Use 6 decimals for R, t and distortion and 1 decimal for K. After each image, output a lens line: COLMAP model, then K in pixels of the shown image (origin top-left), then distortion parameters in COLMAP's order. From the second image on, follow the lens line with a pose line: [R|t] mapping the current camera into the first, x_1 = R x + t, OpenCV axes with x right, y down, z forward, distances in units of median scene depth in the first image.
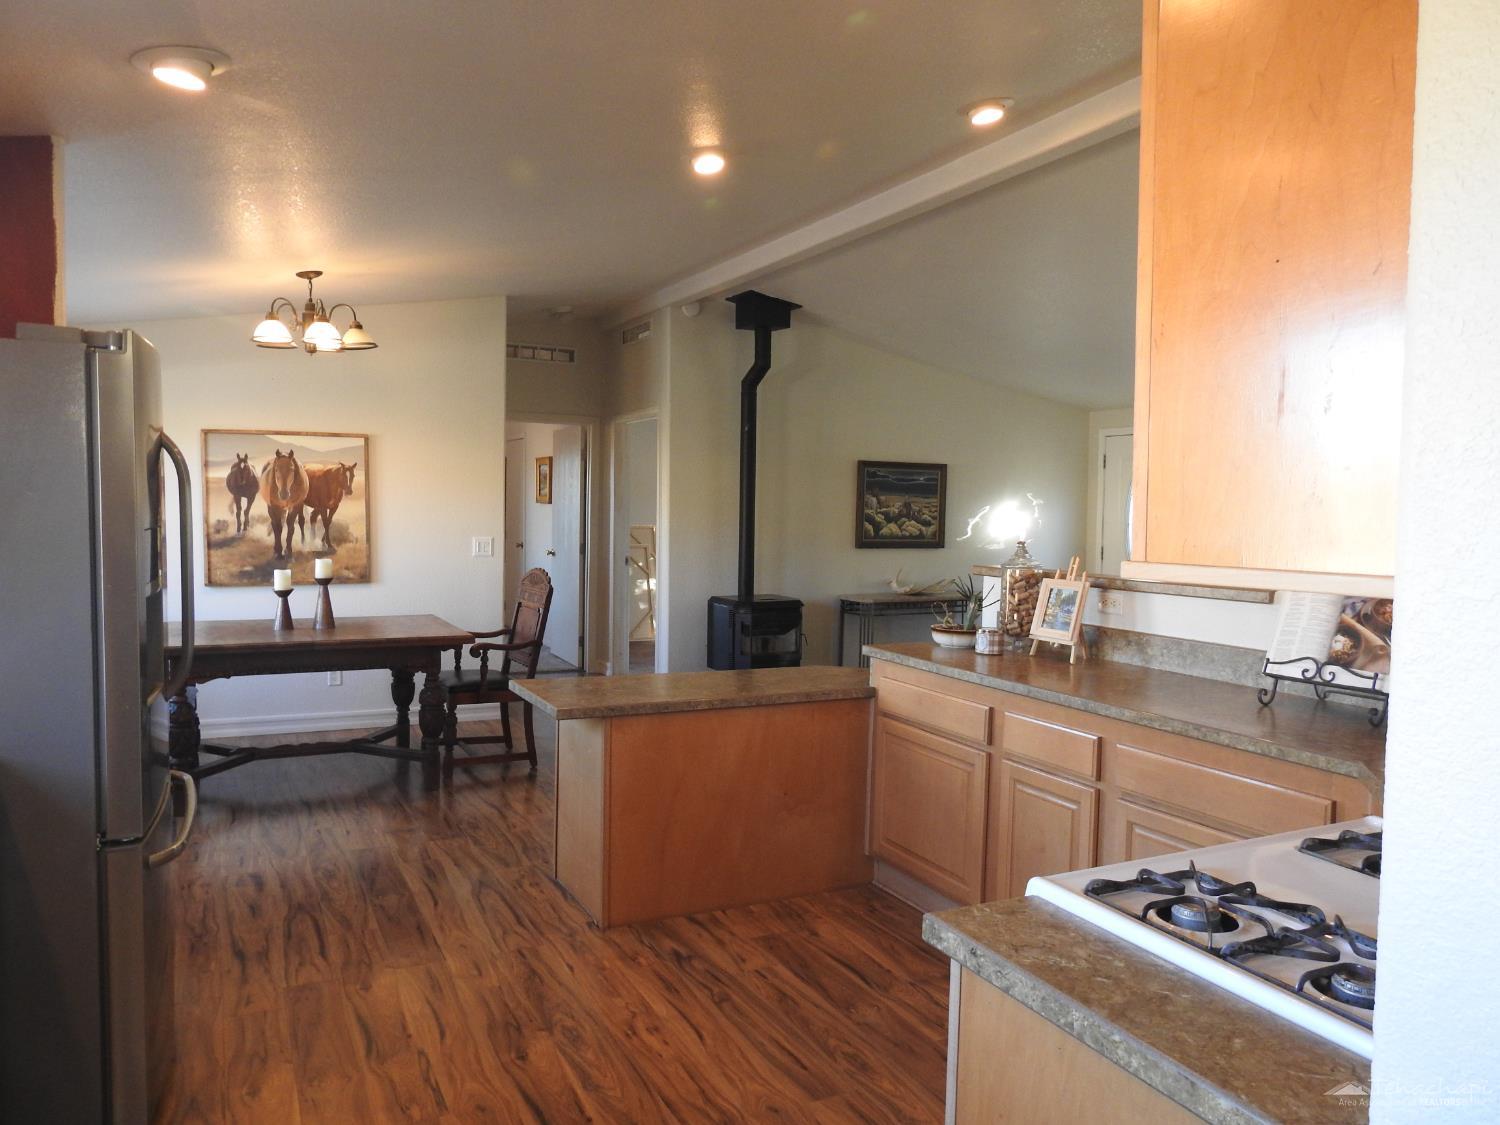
lens RADIAL K [[1063.3, 0, 748.9], [0, 1063.3, 566.1], [0, 0, 1]] dist [-0.008522, 0.008339]
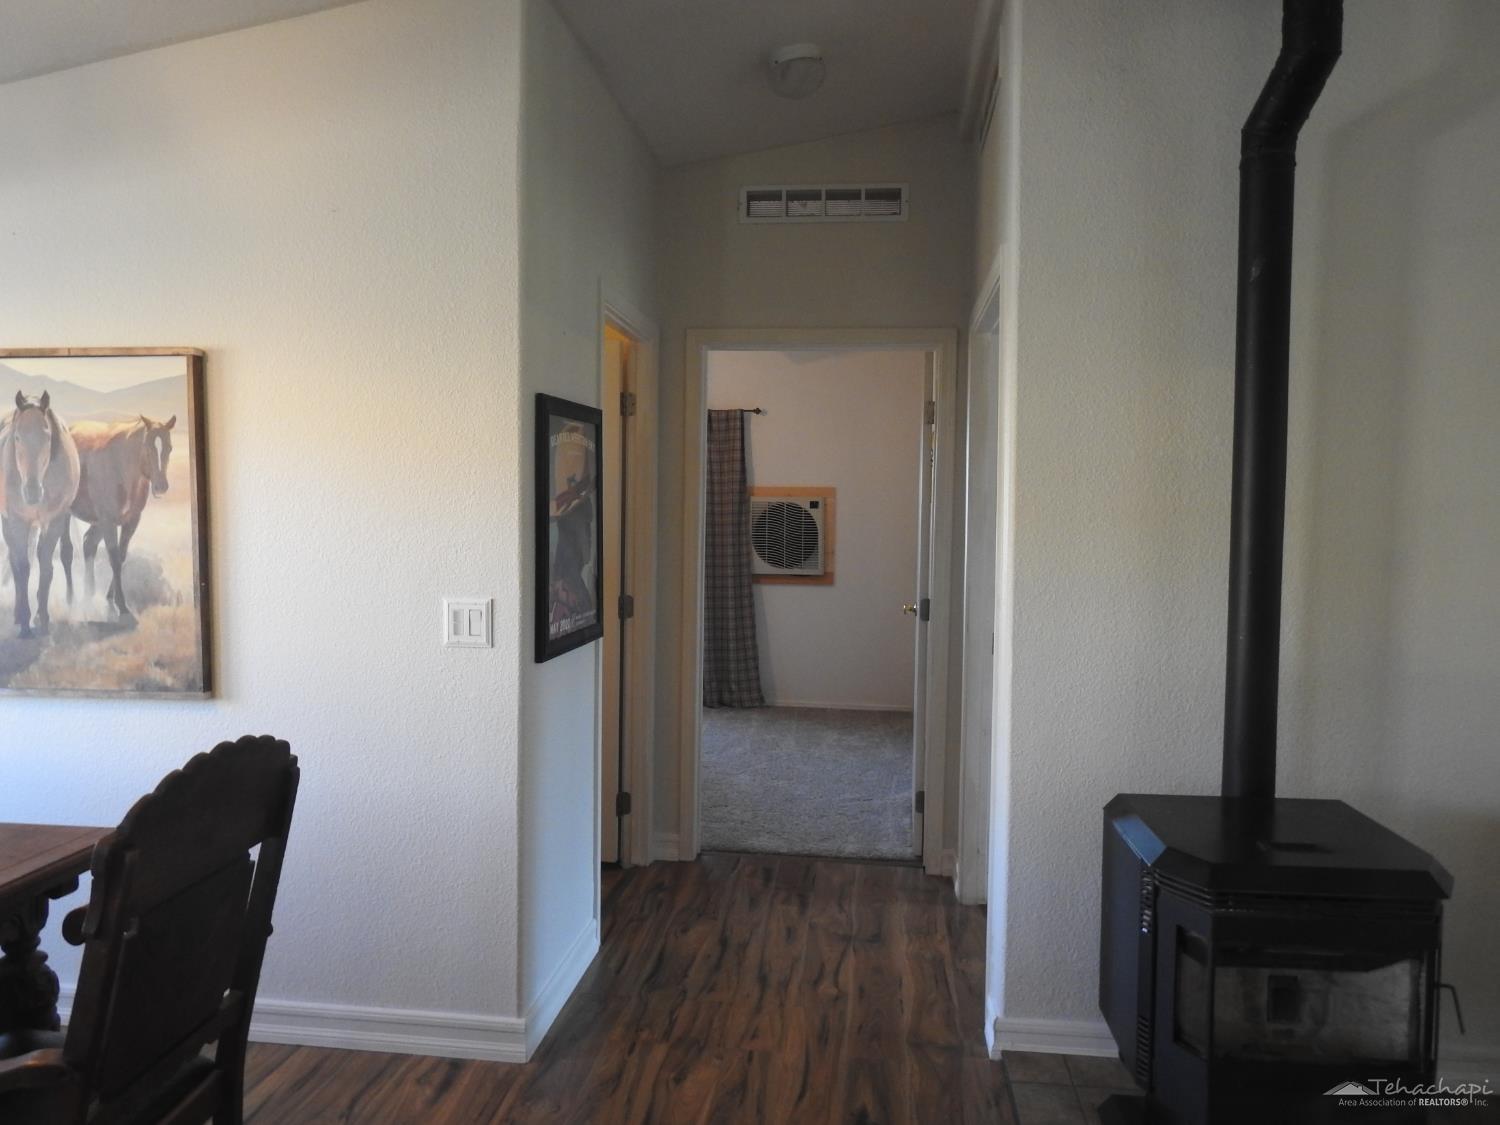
lens RADIAL K [[1063.3, 0, 751.0], [0, 1063.3, 551.1], [0, 0, 1]] dist [-0.008522, 0.008339]
pose [[0.838258, 0.022828, -0.544796, 0.055086], [-0.029574, 0.999556, -0.003620, -0.049193], [0.544471, 0.019146, 0.838561, 0.775403]]
